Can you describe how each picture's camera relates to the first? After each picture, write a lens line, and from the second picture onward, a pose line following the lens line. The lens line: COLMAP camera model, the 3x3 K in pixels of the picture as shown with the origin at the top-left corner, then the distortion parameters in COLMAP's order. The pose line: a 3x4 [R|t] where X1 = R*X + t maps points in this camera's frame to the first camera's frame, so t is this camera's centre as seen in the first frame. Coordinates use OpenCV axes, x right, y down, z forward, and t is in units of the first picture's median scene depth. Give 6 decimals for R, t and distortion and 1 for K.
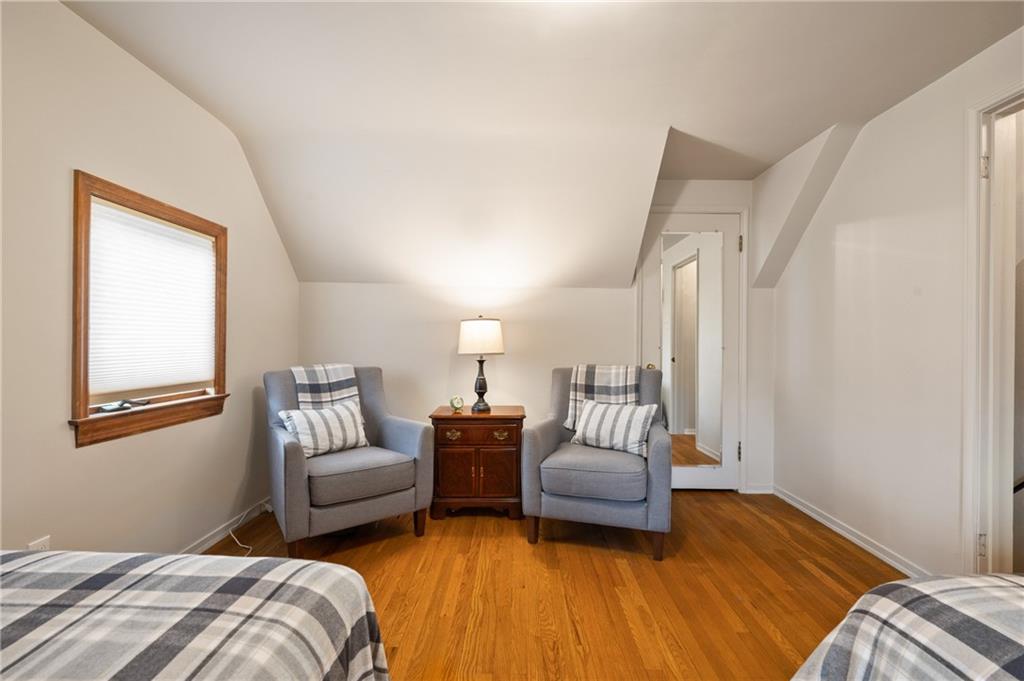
lens RADIAL K [[459.9, 0, 512.6], [0, 459.9, 344.4], [0, 0, 1]] dist [0.000562, 0.000208]
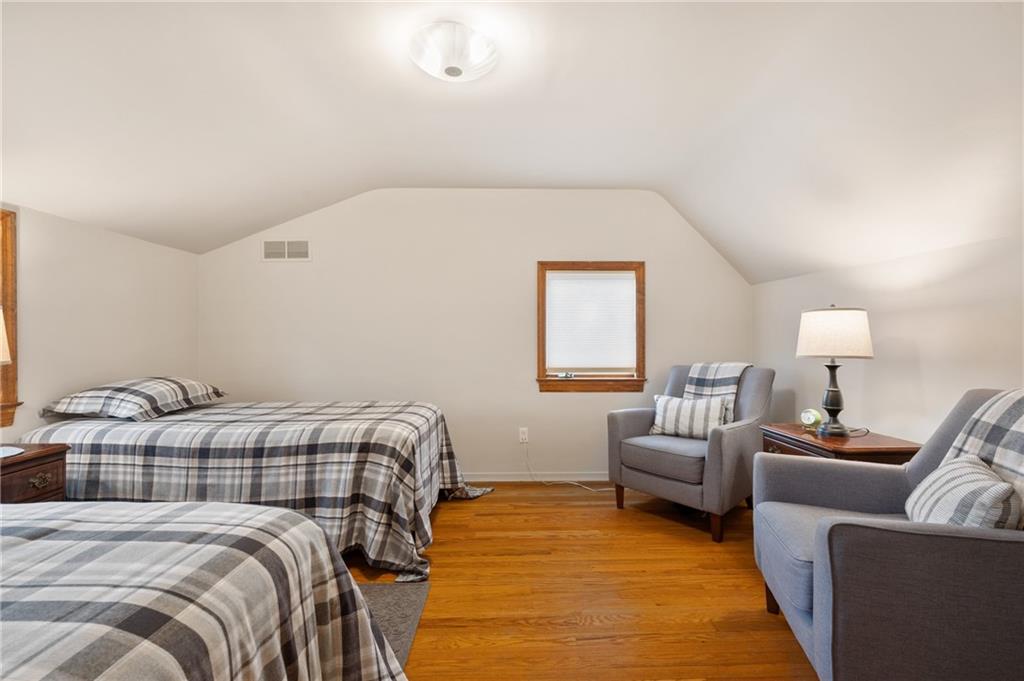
lens RADIAL K [[463.1, 0, 512.5], [0, 463.1, 337.9], [0, 0, 1]] dist [0.000292, -0.000005]
pose [[0.004307, -0.013129, -0.999905, 0.788222], [-0.004923, 0.999901, -0.013150, 0.003203], [0.999979, 0.004979, 0.004242, 0.572316]]
